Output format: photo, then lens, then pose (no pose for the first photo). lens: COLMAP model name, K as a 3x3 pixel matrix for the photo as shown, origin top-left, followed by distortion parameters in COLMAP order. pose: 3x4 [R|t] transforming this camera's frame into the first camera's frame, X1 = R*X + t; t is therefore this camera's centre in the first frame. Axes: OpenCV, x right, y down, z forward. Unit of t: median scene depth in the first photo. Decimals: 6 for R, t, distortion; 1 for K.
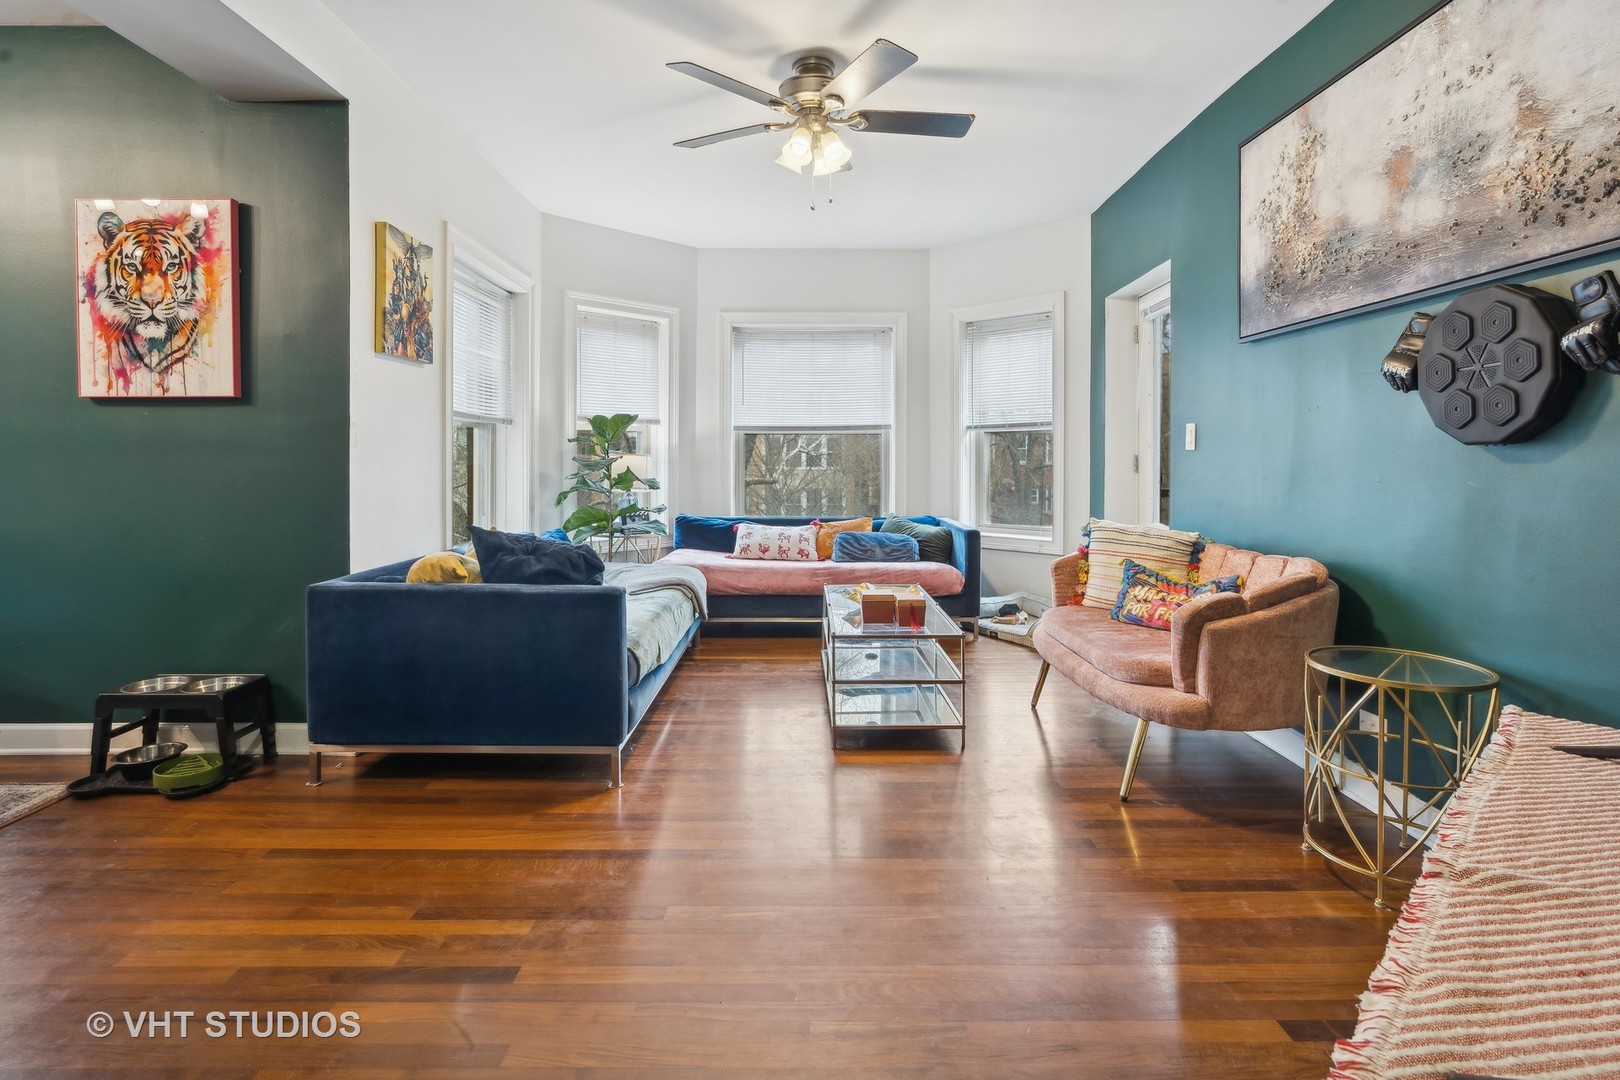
lens RADIAL K [[864.0, 0, 813.5], [0, 864.0, 456.1], [0, 0, 1]] dist [0.000071, 0.001134]
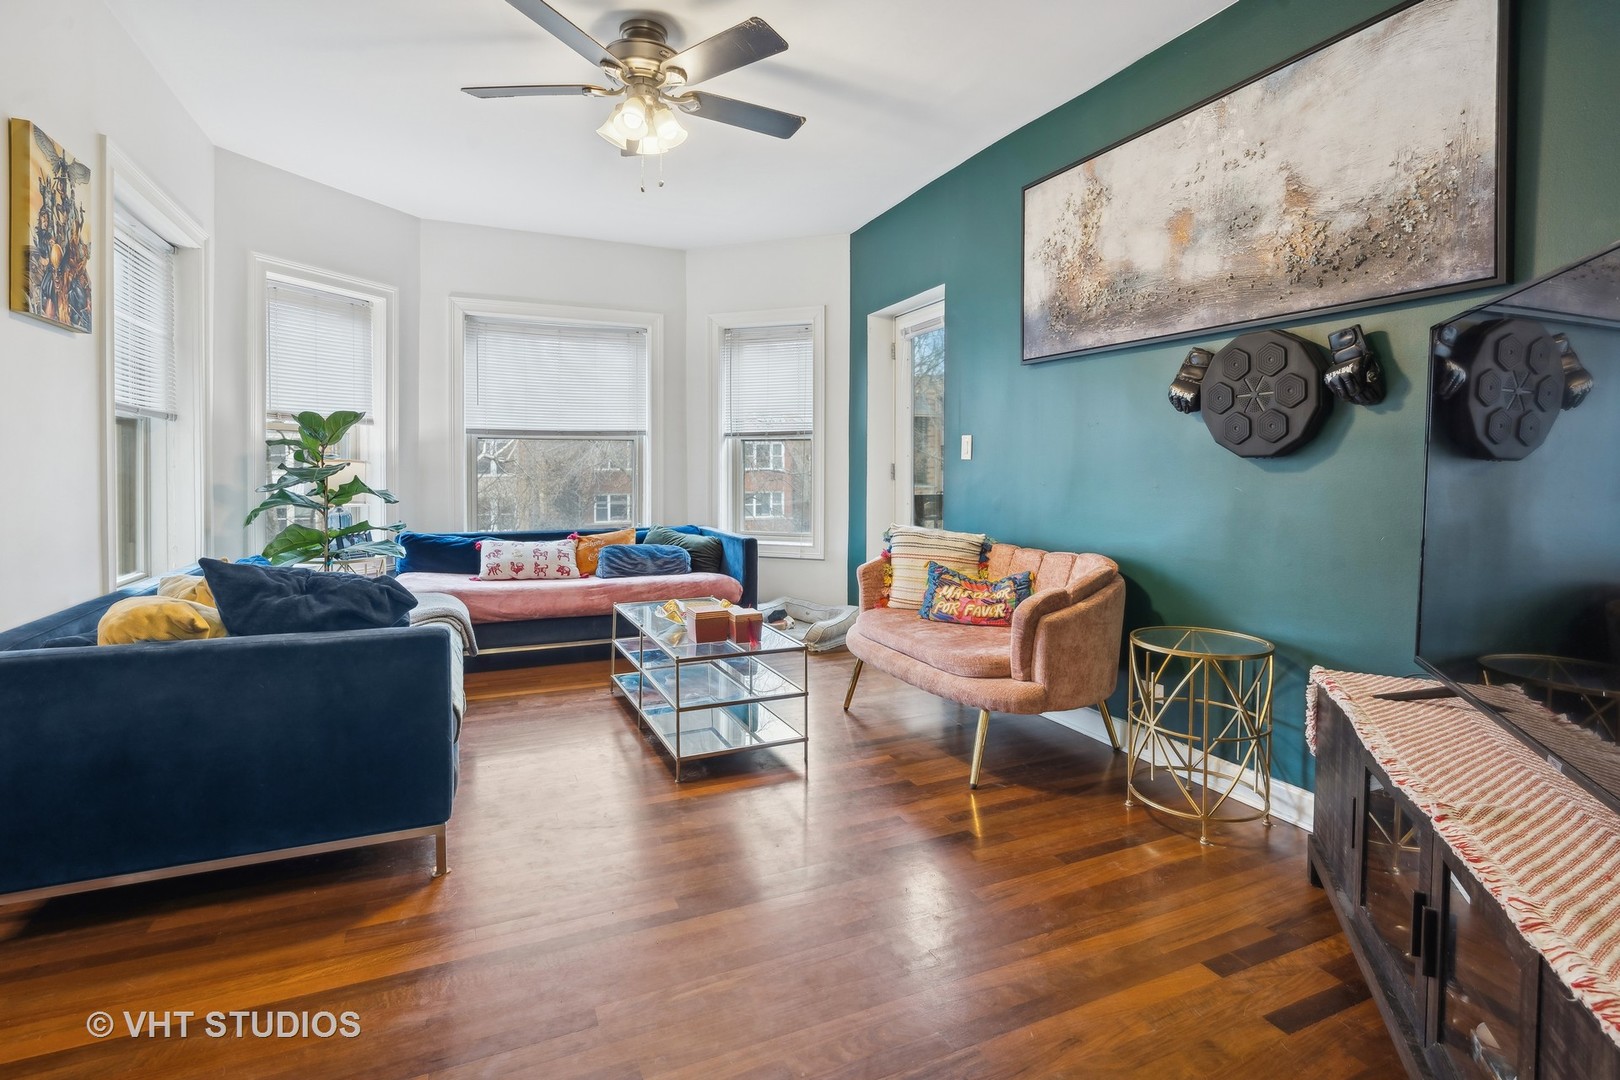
lens RADIAL K [[847.2, 0, 880.4], [0, 847.2, 474.6], [0, 0, 1]] dist [-0.000142, 0.000076]
pose [[0.901874, -0.002422, 0.431993, -0.156714], [-0.003523, 0.999910, 0.012962, -0.001666], [-0.431985, -0.013212, 0.901784, 0.088871]]
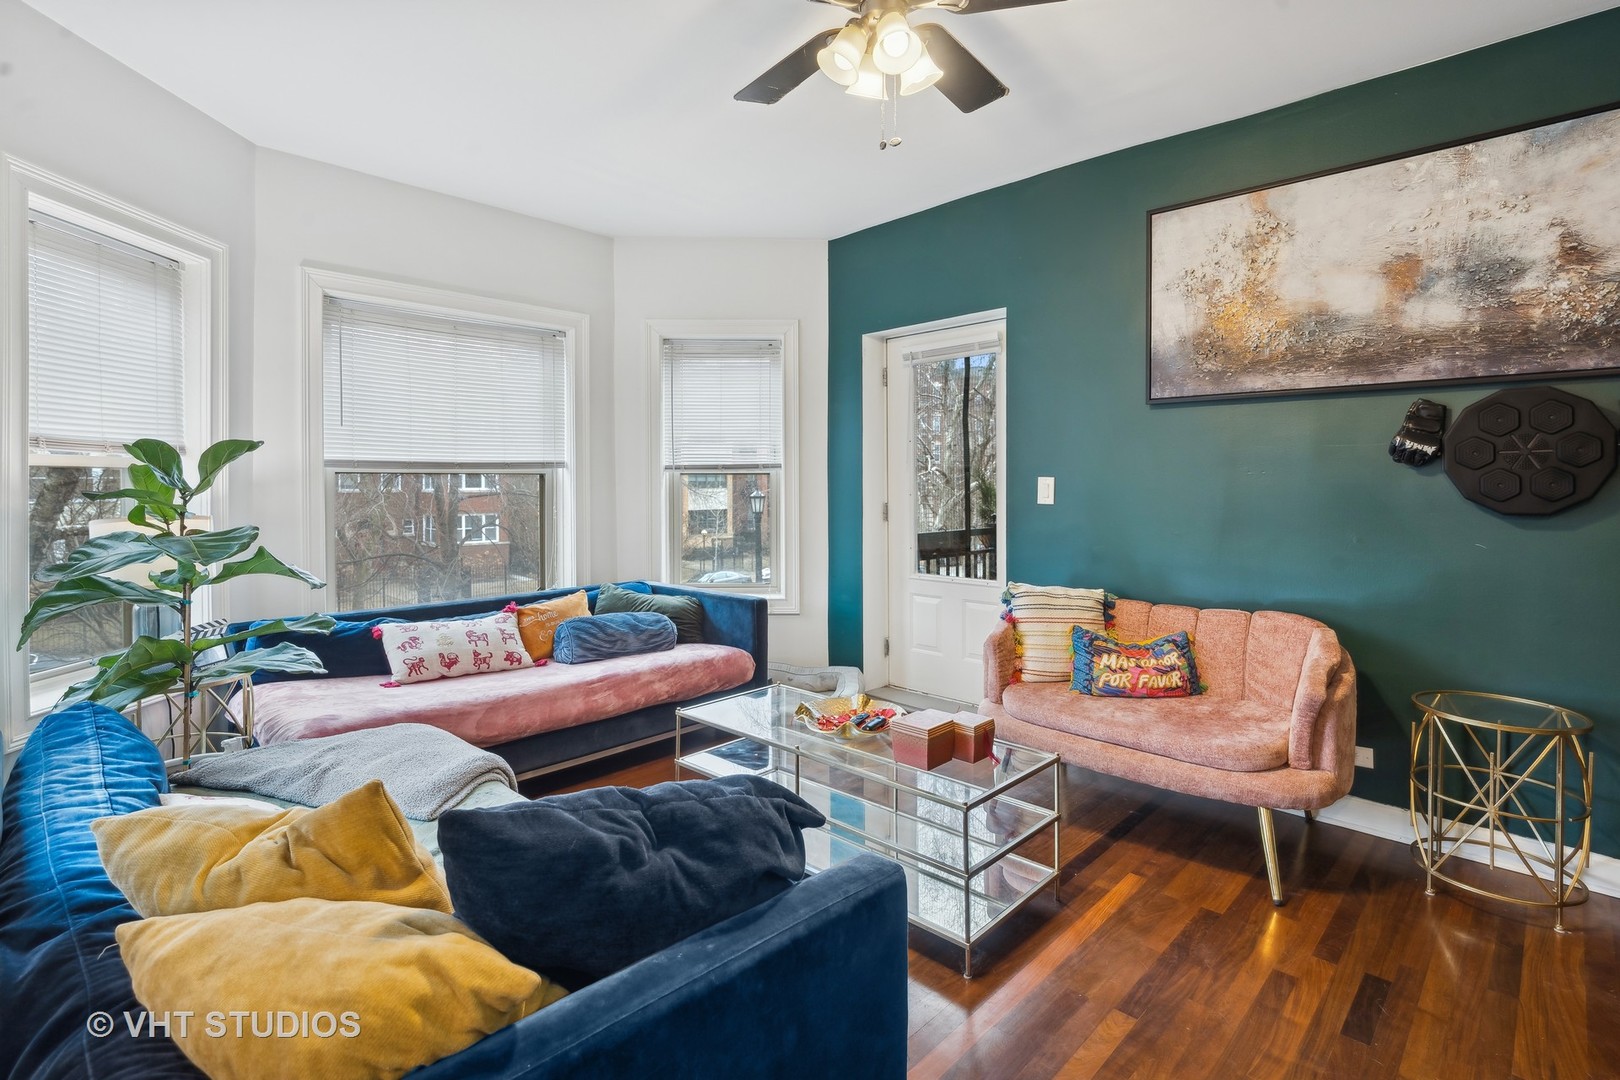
lens RADIAL K [[820.5, 0, 951.5], [0, 820.5, 489.1], [0, 0, 1]] dist [-0.000238, 0.000401]
pose [[0.671427, -0.002205, 0.741068, -0.410941], [-0.003586, 0.999974, 0.006224, -0.036009], [-0.741062, -0.006836, 0.671401, 0.540236]]
